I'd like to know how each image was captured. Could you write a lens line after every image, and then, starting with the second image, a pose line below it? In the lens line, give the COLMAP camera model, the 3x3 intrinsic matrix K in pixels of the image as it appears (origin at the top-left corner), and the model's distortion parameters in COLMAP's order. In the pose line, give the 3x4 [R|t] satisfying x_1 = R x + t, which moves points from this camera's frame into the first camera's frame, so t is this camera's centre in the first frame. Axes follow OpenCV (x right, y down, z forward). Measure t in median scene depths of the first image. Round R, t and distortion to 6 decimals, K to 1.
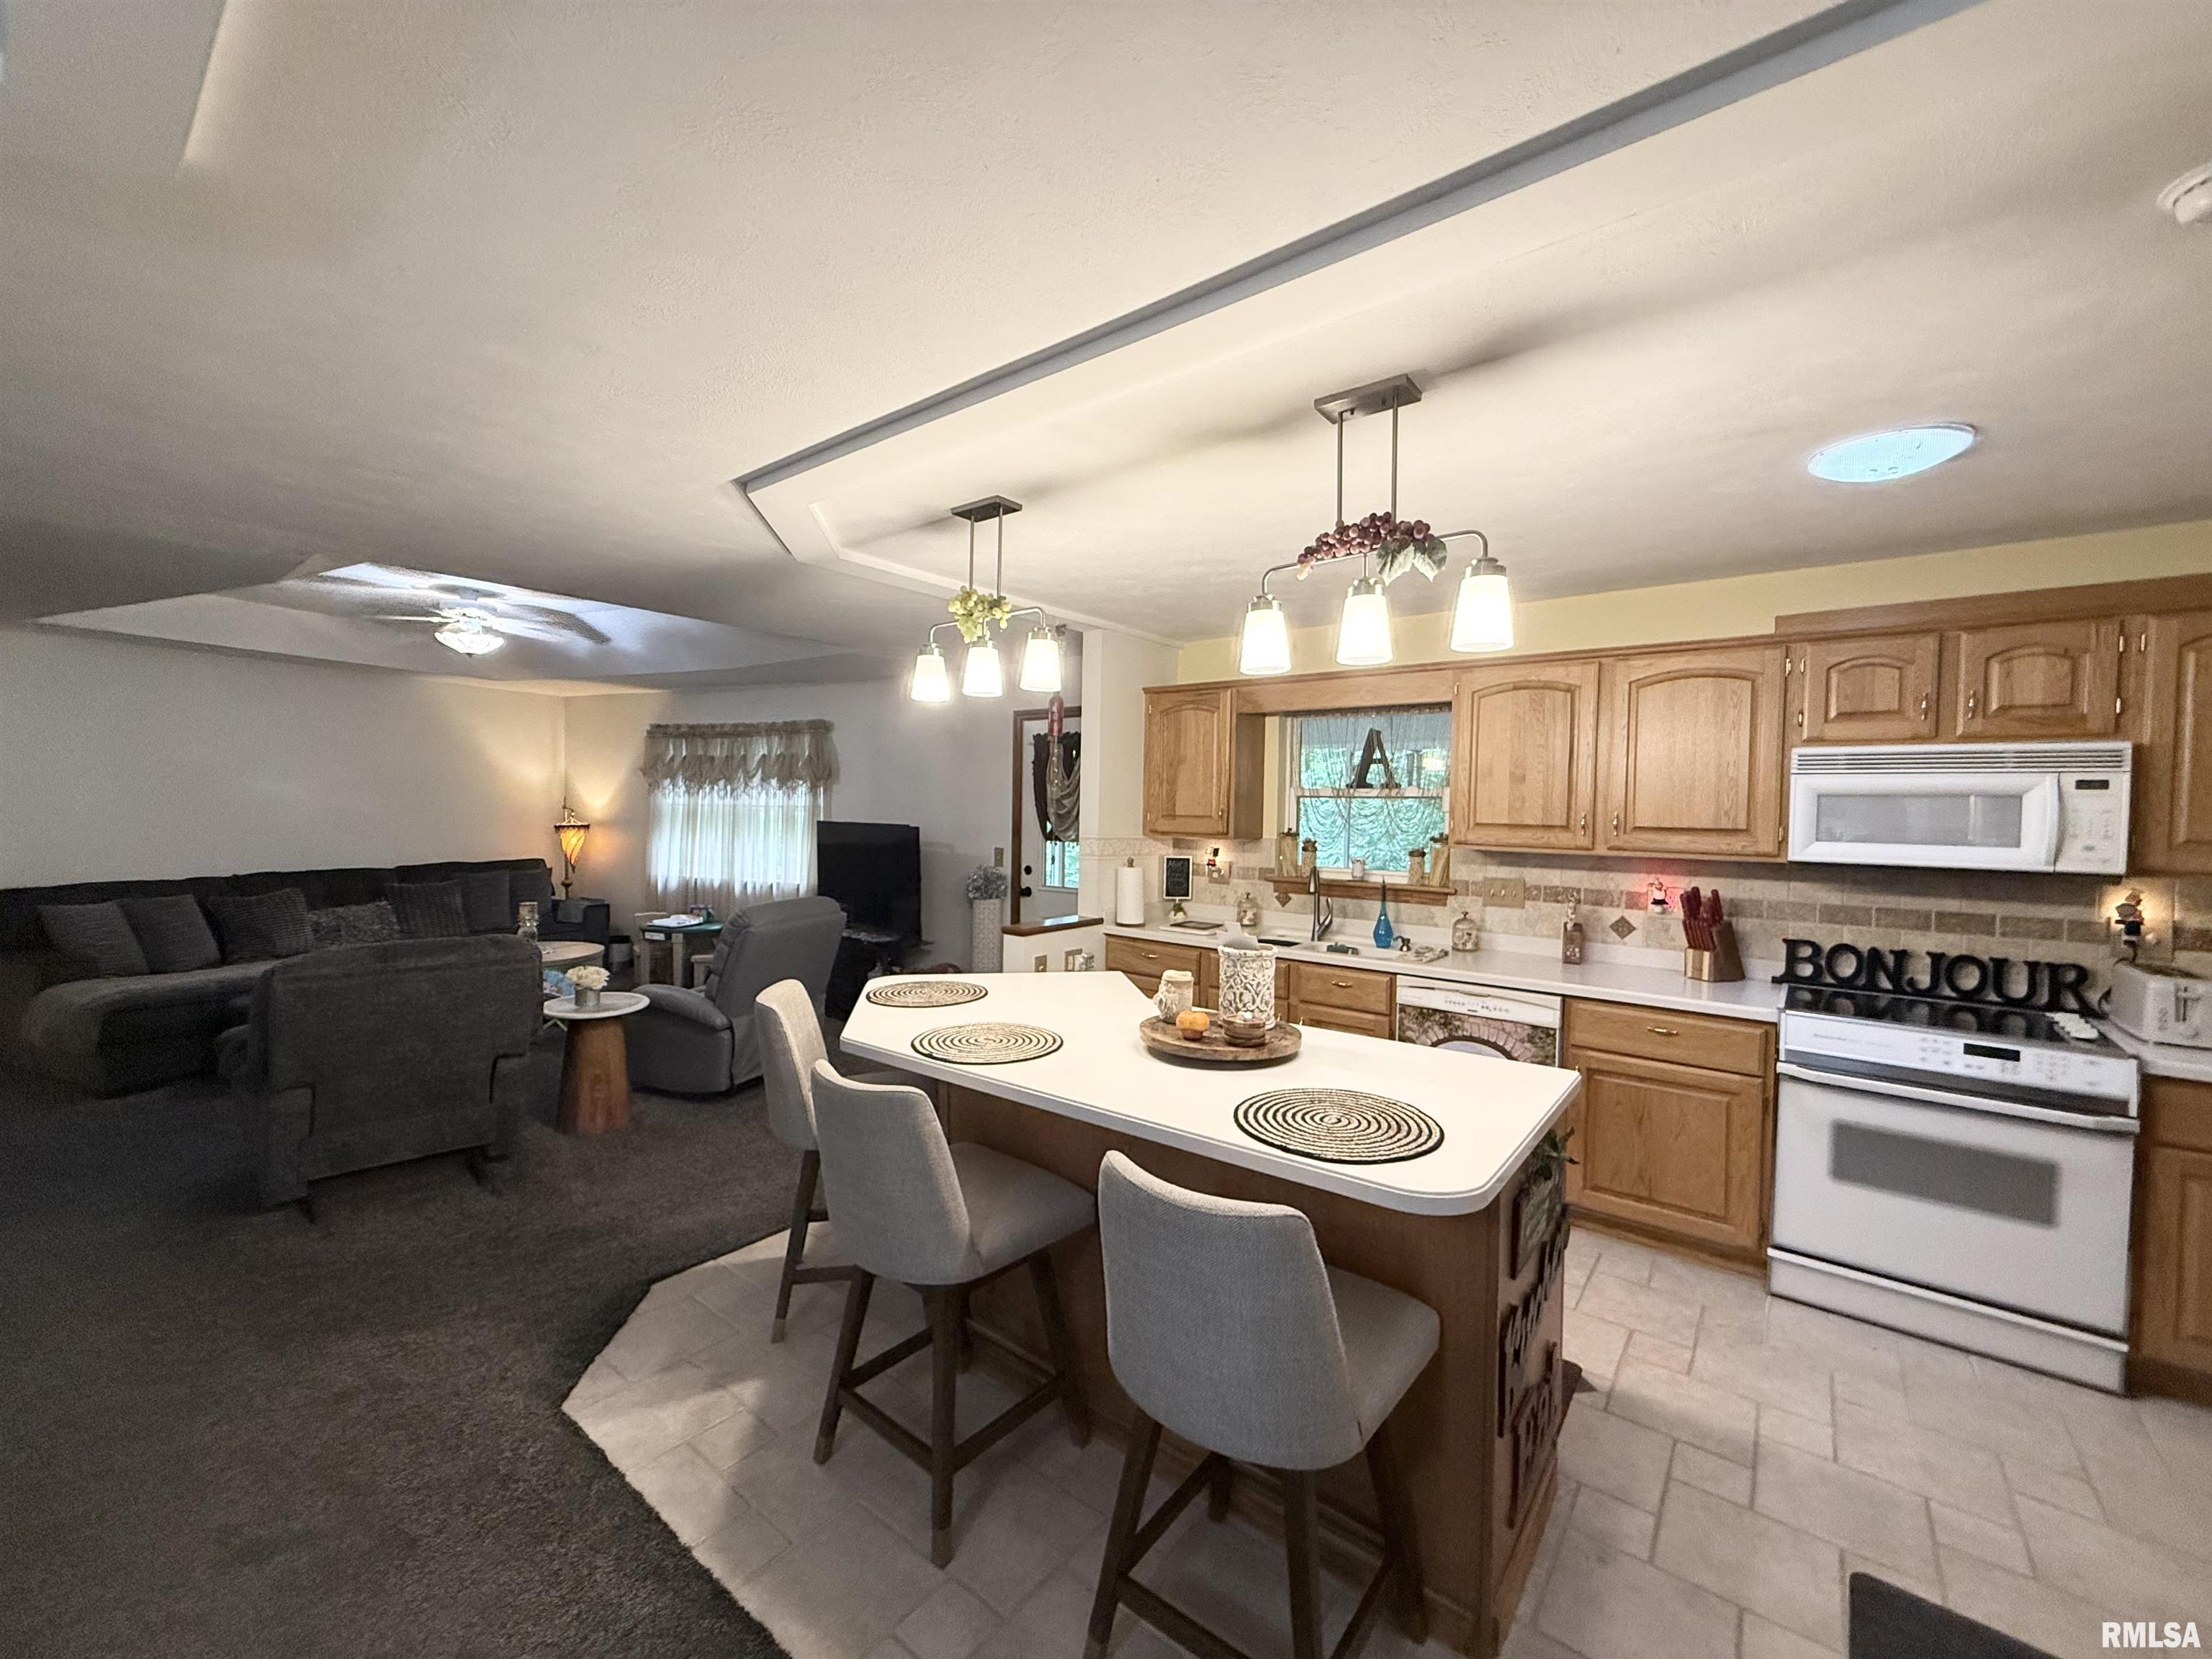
lens RADIAL K [[887.7, 0, 1103.6], [0, 887.7, 821.6], [0, 0, 1]] dist [-0.001867, 0.000478]
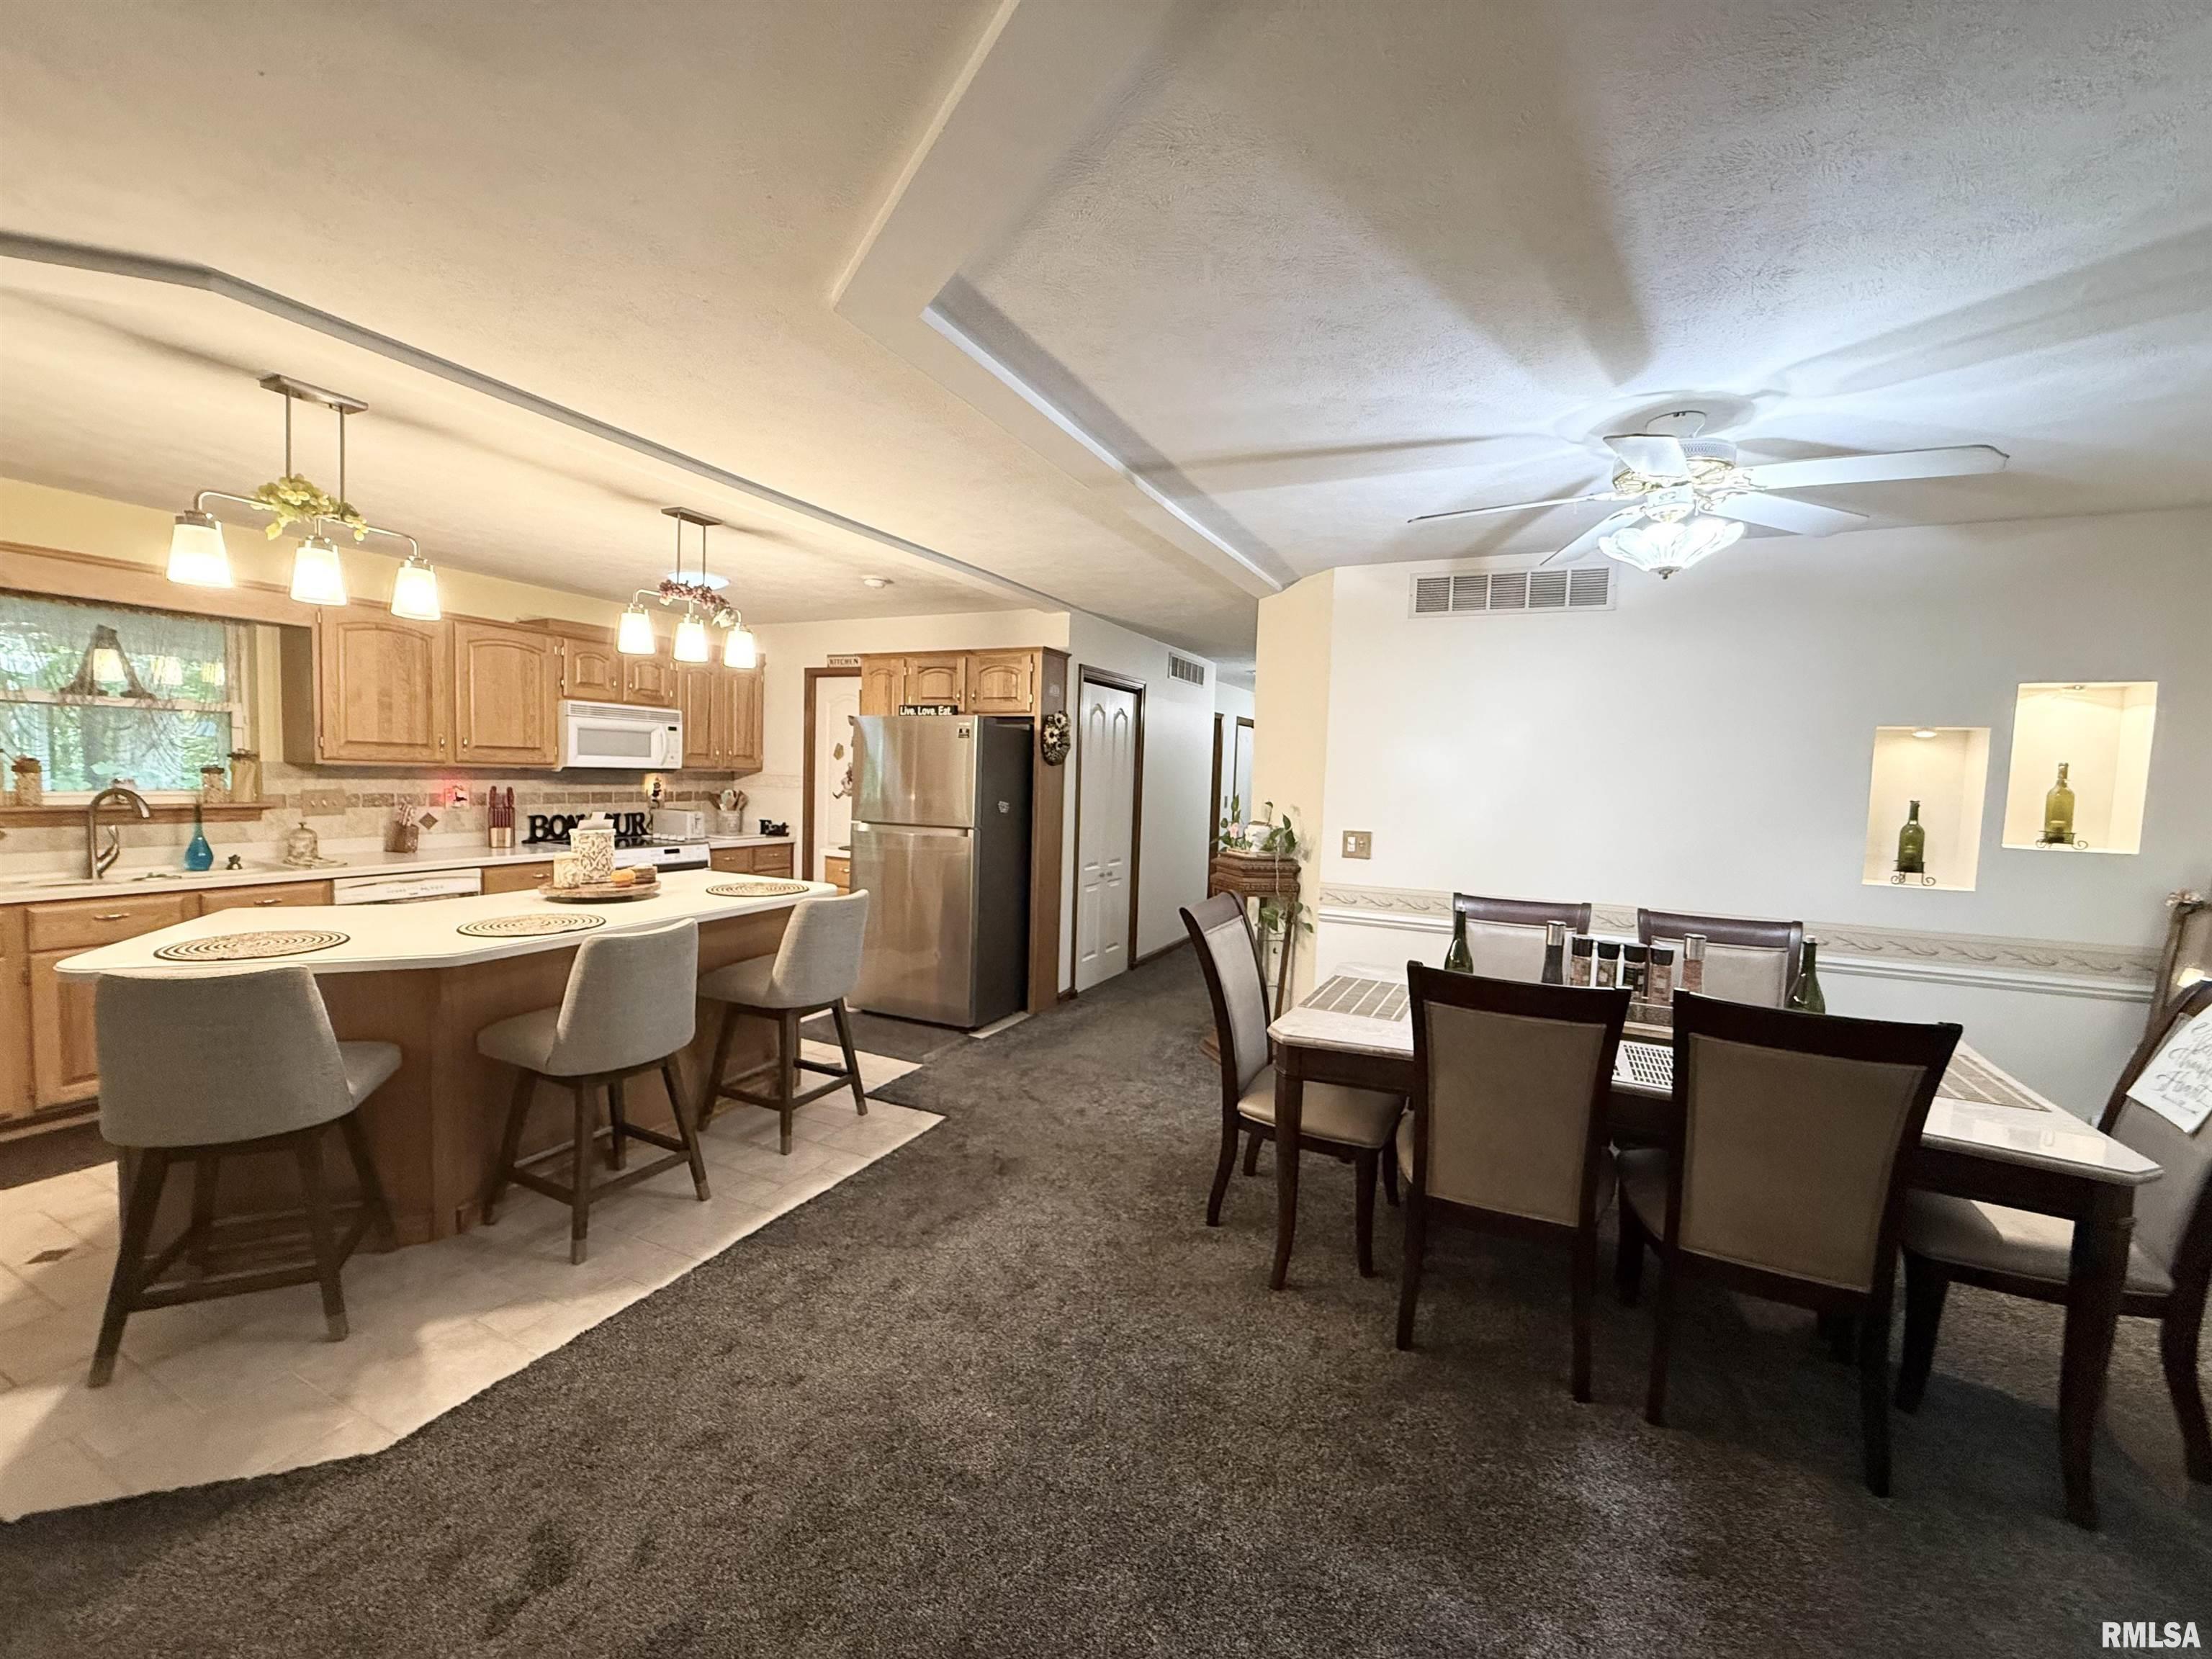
lens RADIAL K [[887.7, 0, 1099.9], [0, 887.7, 827.2], [0, 0, 1]] dist [-0.001867, 0.000478]
pose [[-0.231342, -0.087122, 0.968964, -0.844615], [-0.018912, 0.996197, 0.085056, -0.003224], [-0.972689, 0.001352, -0.232110, 0.296689]]
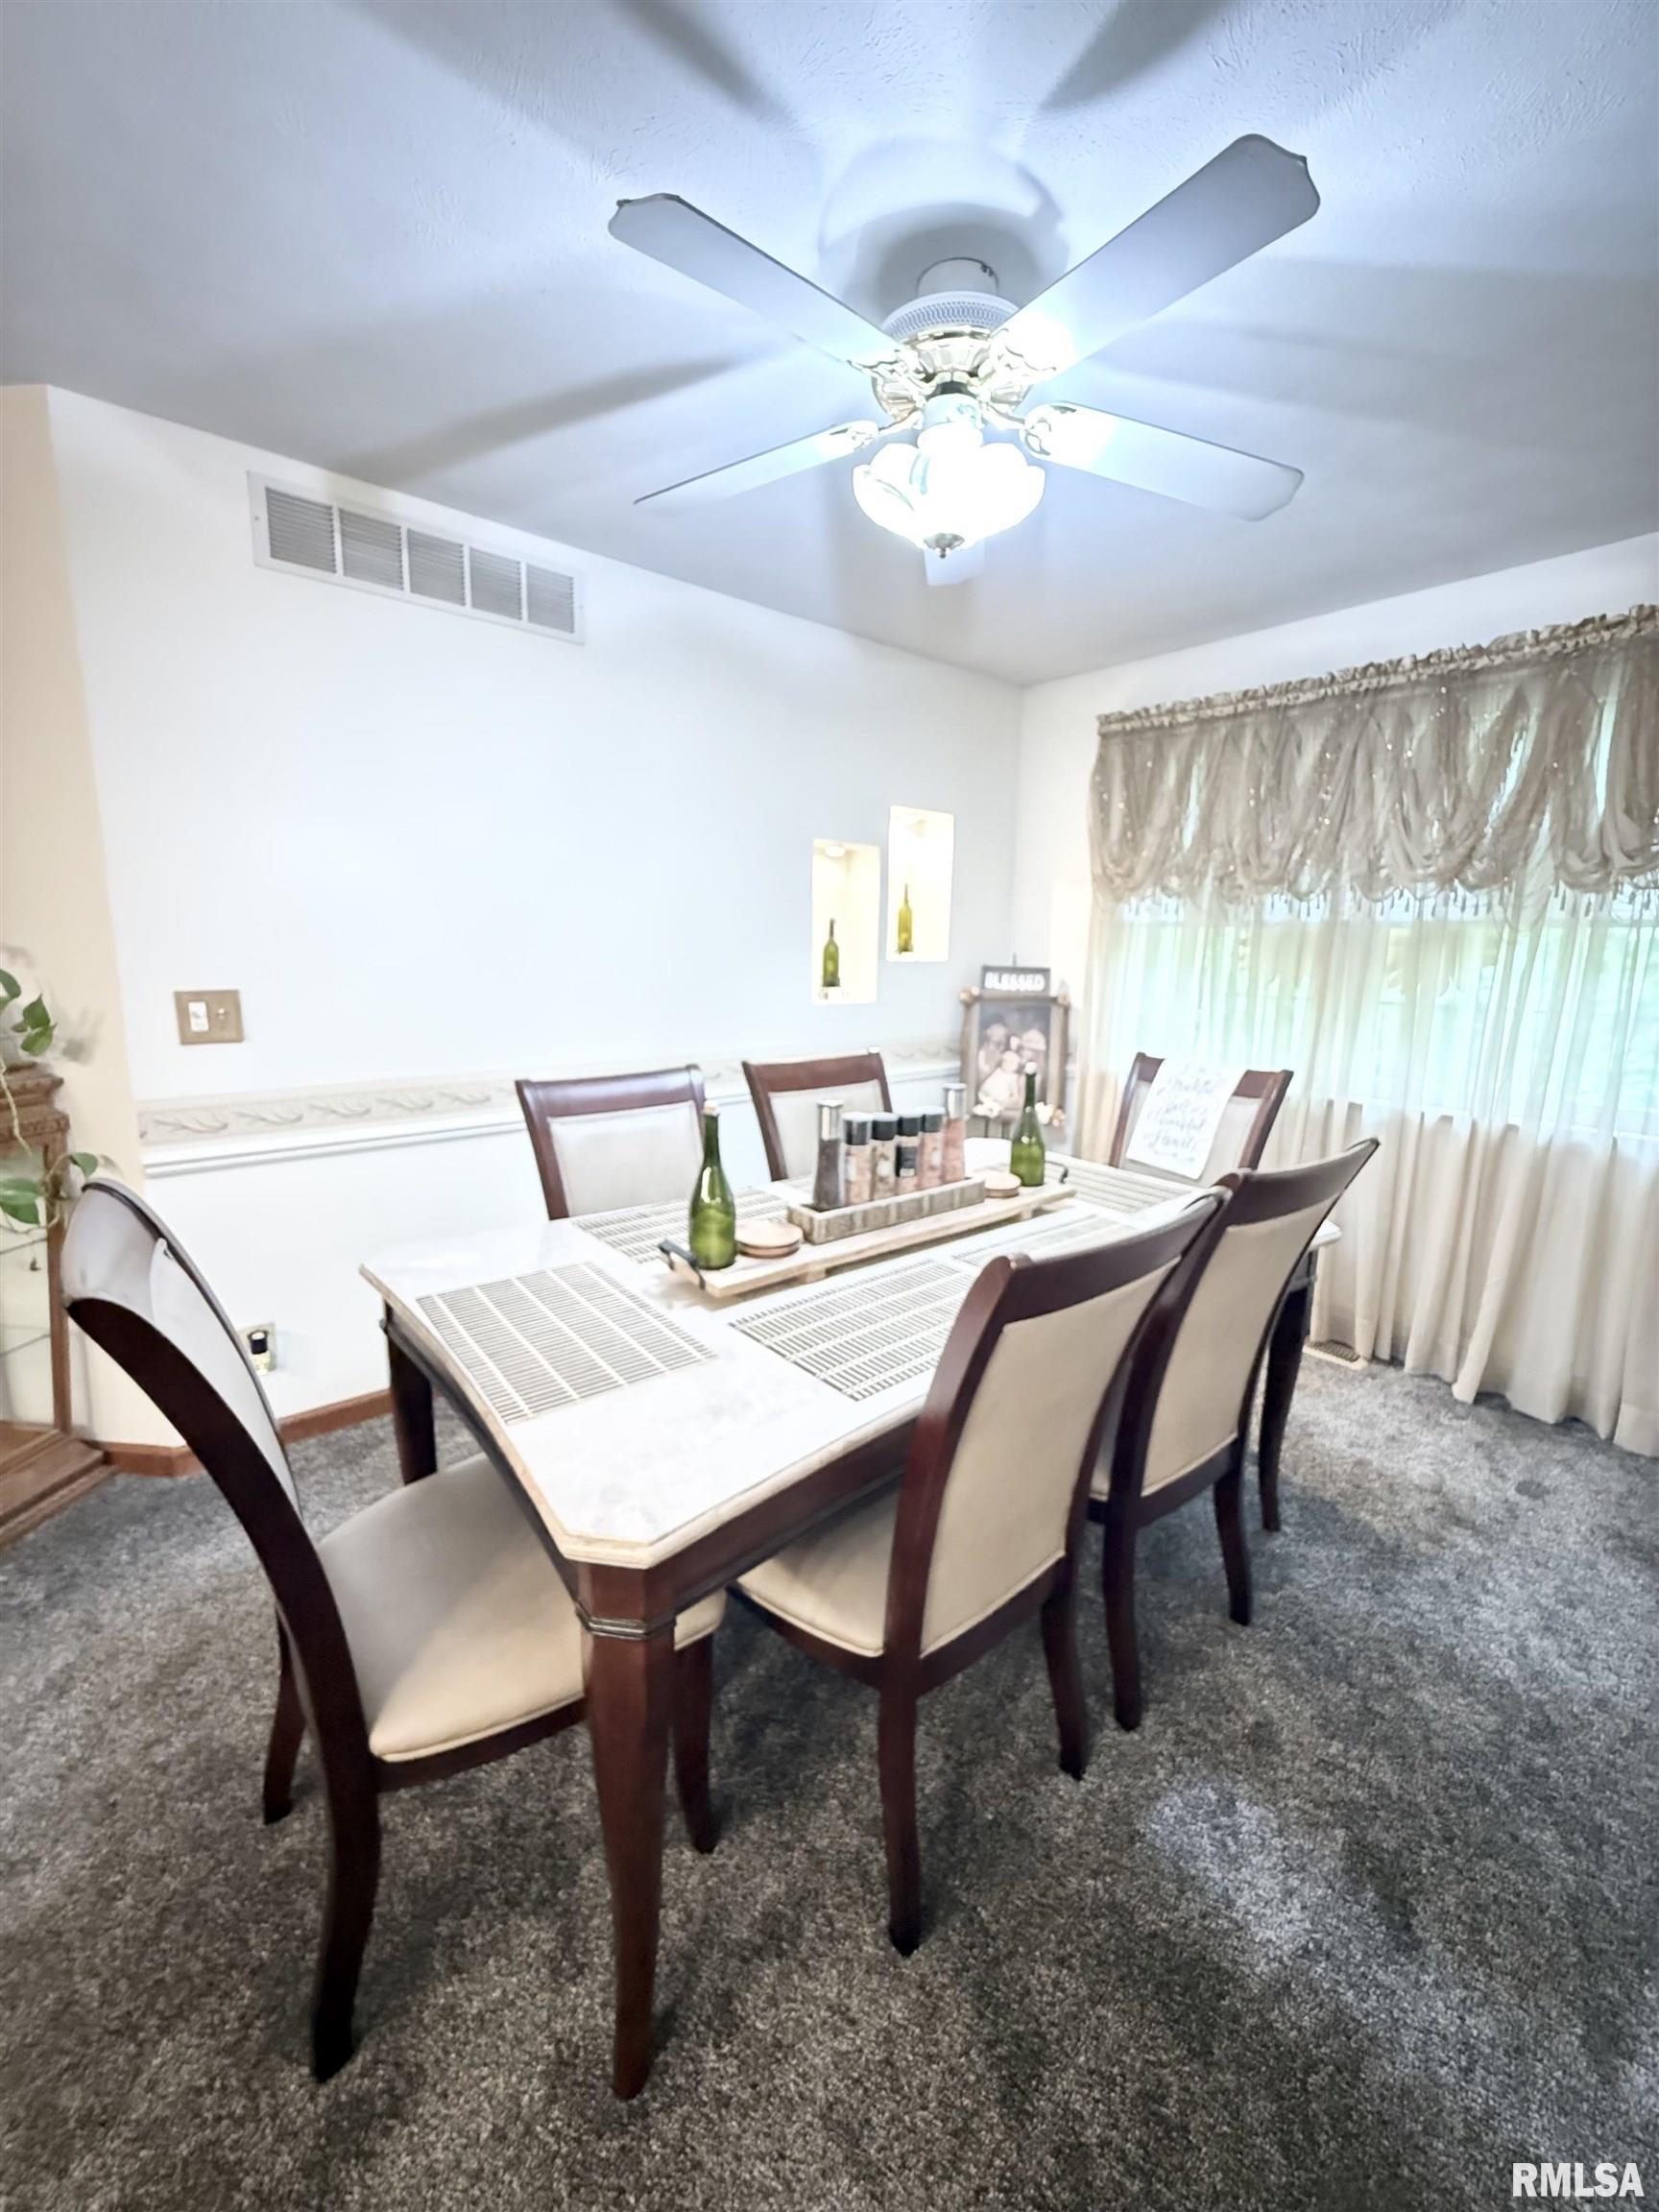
lens RADIAL K [[887.7, 0, 832.9], [0, 887.7, 1102.3], [0, 0, 1]] dist [-0.001867, 0.000478]
pose [[-0.982583, -0.065233, 0.173998, -0.374661], [-0.030066, 0.979831, 0.197555, 0.033439], [-0.183375, 0.188882, -0.964726, 0.218419]]
